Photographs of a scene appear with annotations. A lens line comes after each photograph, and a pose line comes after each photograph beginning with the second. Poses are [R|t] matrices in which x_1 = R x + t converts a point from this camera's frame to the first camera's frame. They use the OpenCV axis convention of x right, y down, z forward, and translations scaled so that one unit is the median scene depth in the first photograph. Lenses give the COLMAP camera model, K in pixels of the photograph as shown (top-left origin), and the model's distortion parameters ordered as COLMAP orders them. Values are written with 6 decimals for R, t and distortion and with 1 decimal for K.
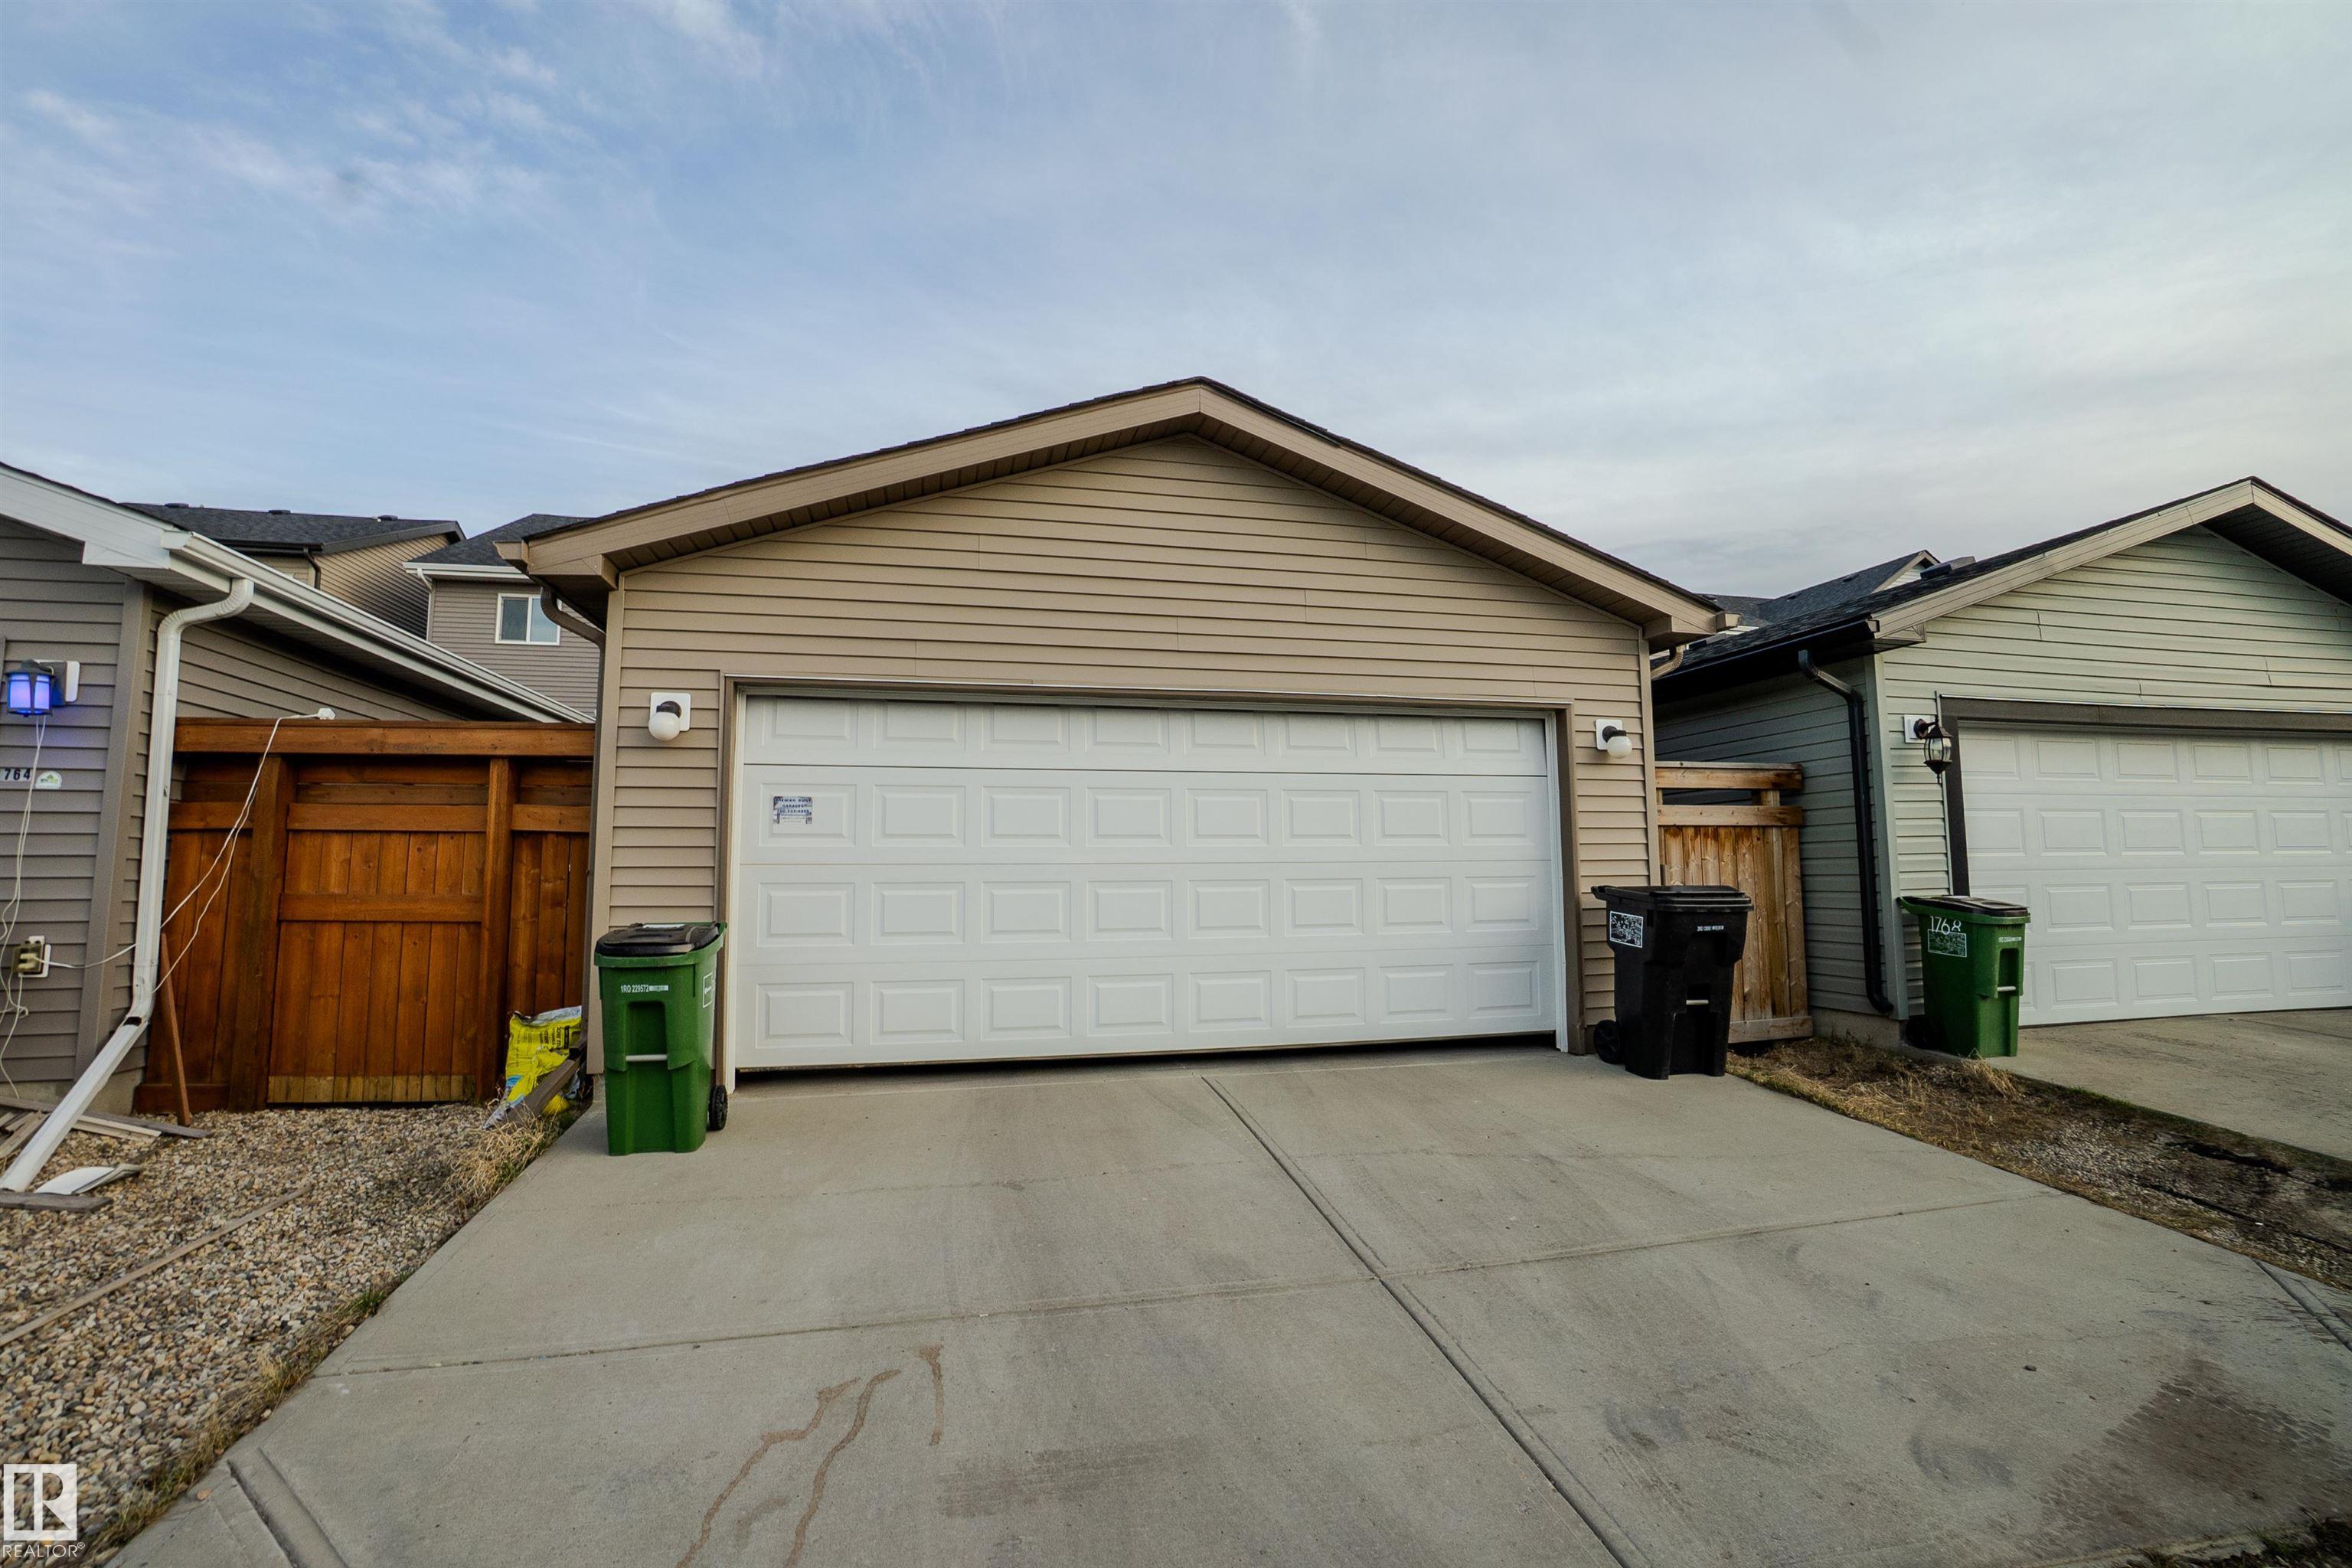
lens RADIAL K [[1041.0, 0, 1162.6], [0, 1041.0, 778.3], [0, 0, 1]] dist [-0.066321, 0.024245]
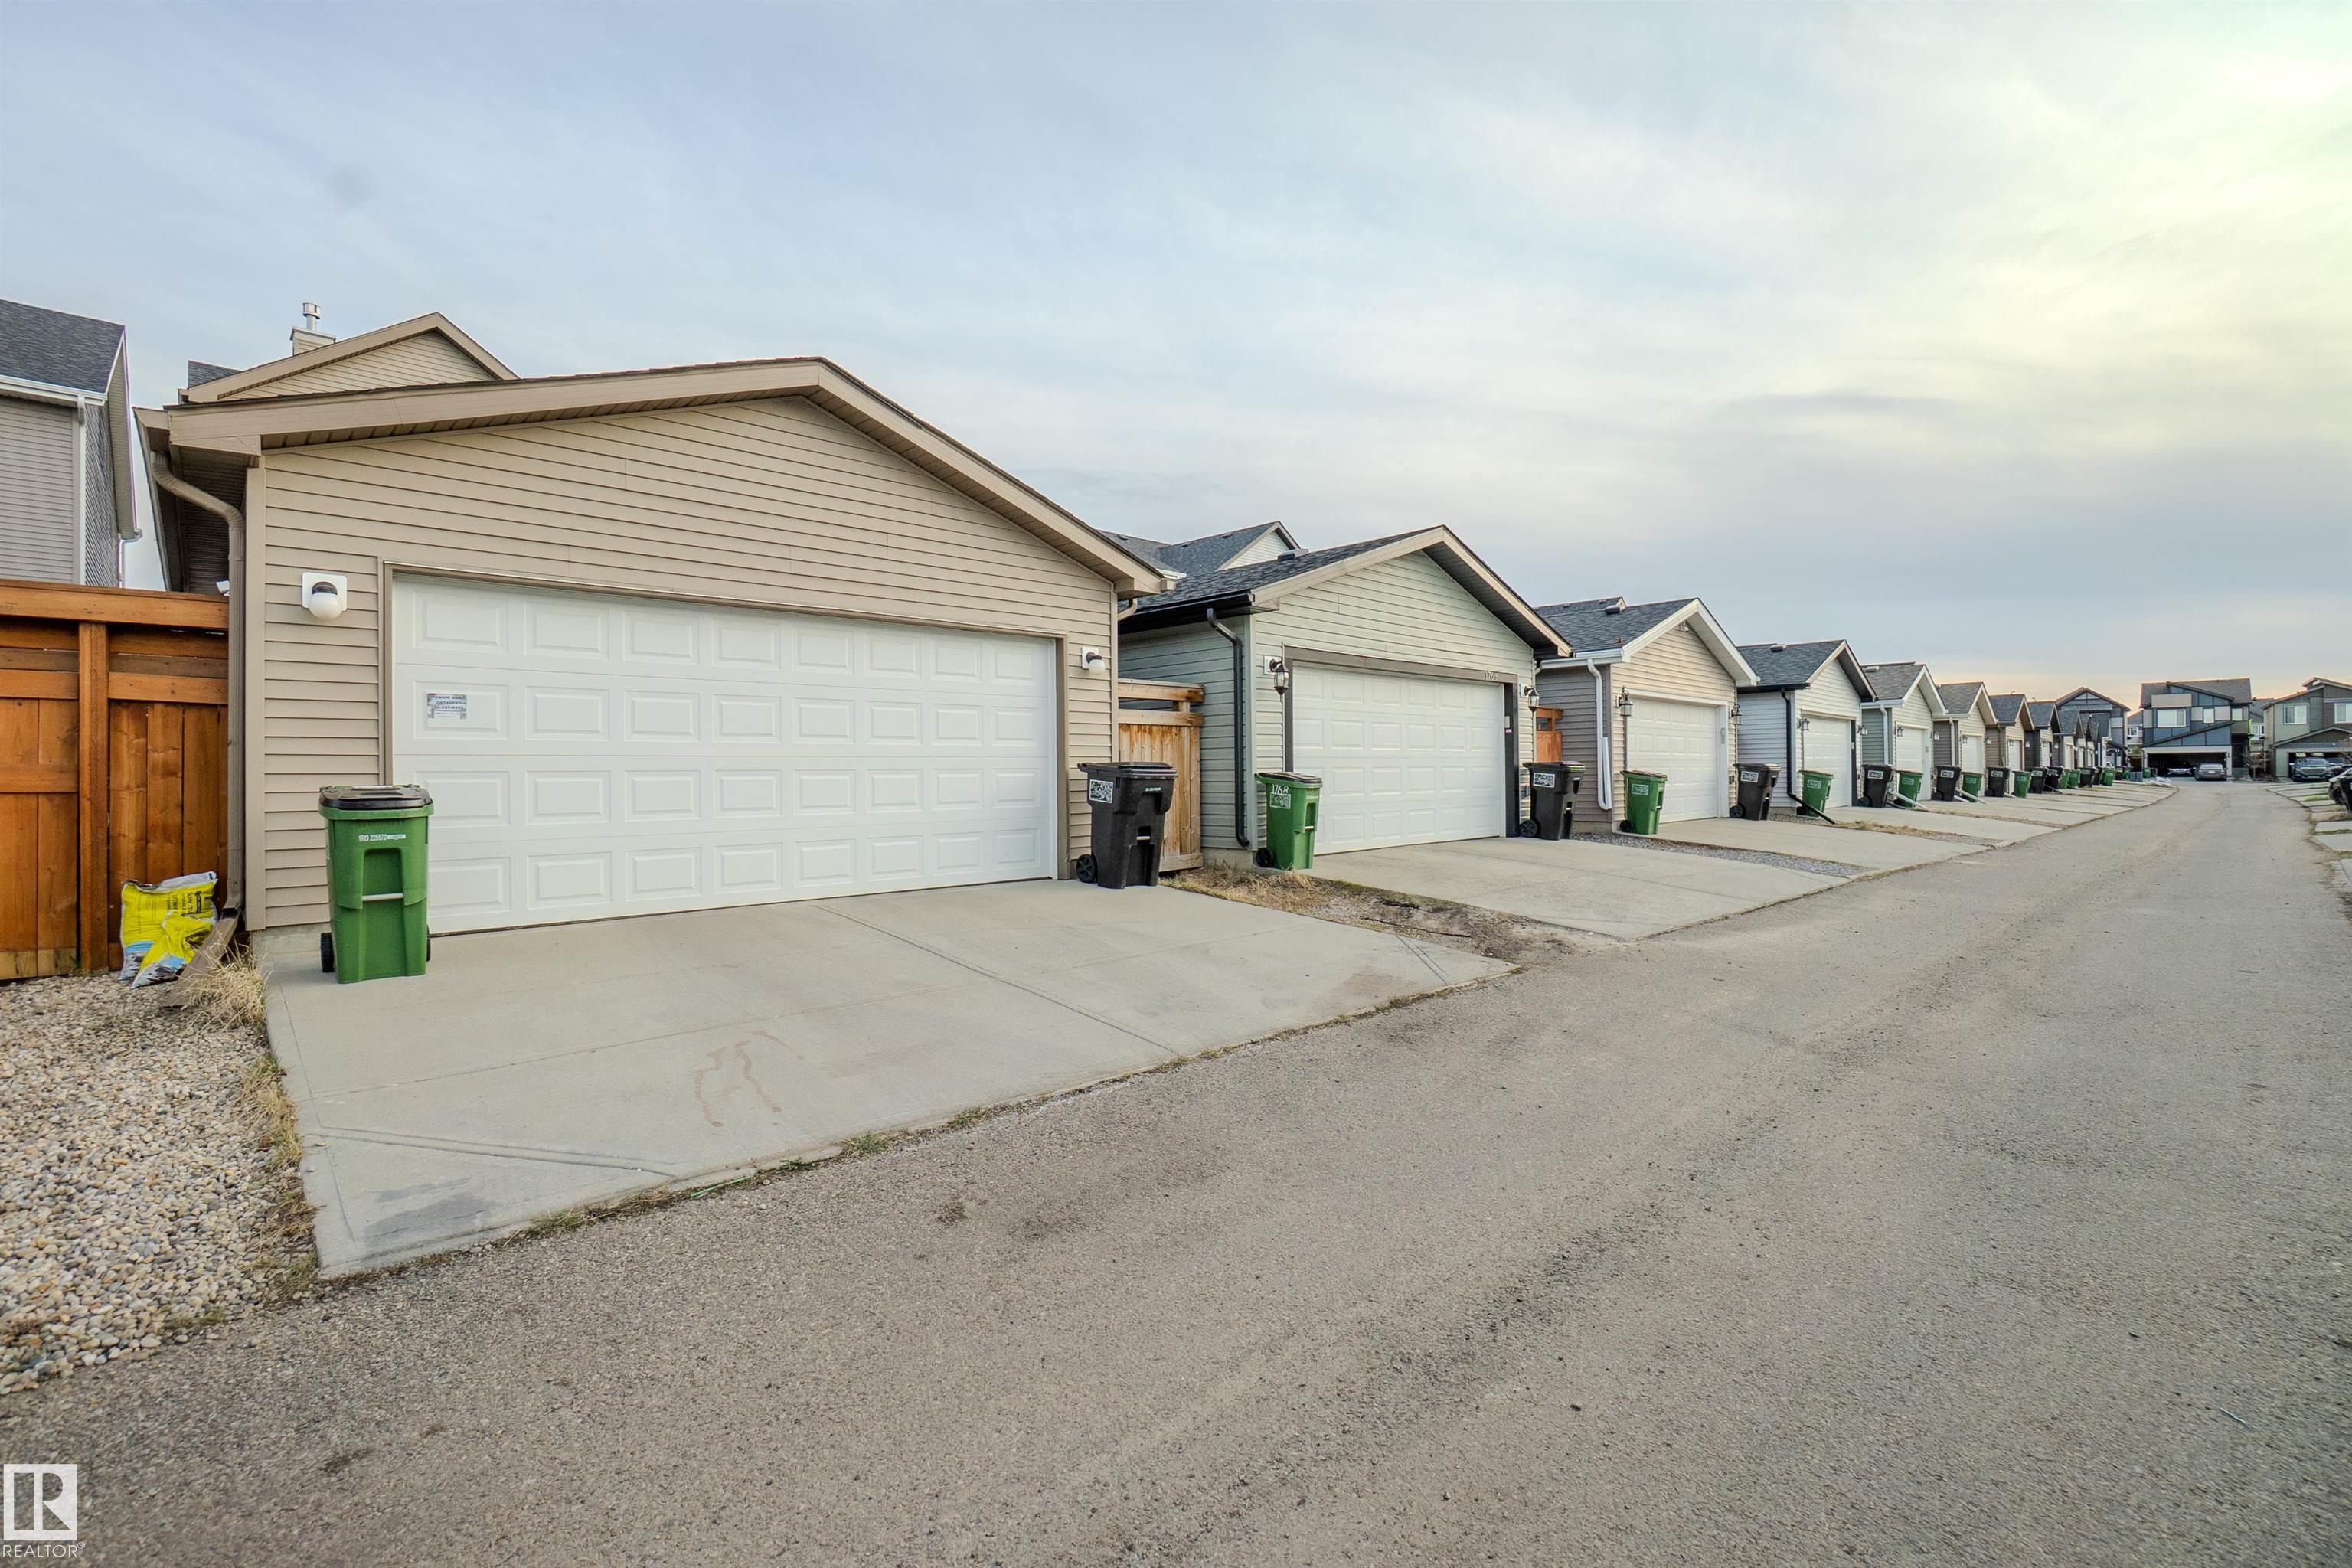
lens RADIAL K [[1041.0, 0, 1162.6], [0, 1041.0, 778.3], [0, 0, 1]] dist [-0.066321, 0.024245]
pose [[0.853132, -0.002818, 0.521688, -0.240514], [-0.045353, 0.995799, 0.079546, 0.004595], [-0.519721, -0.091523, 0.849420, -0.300305]]
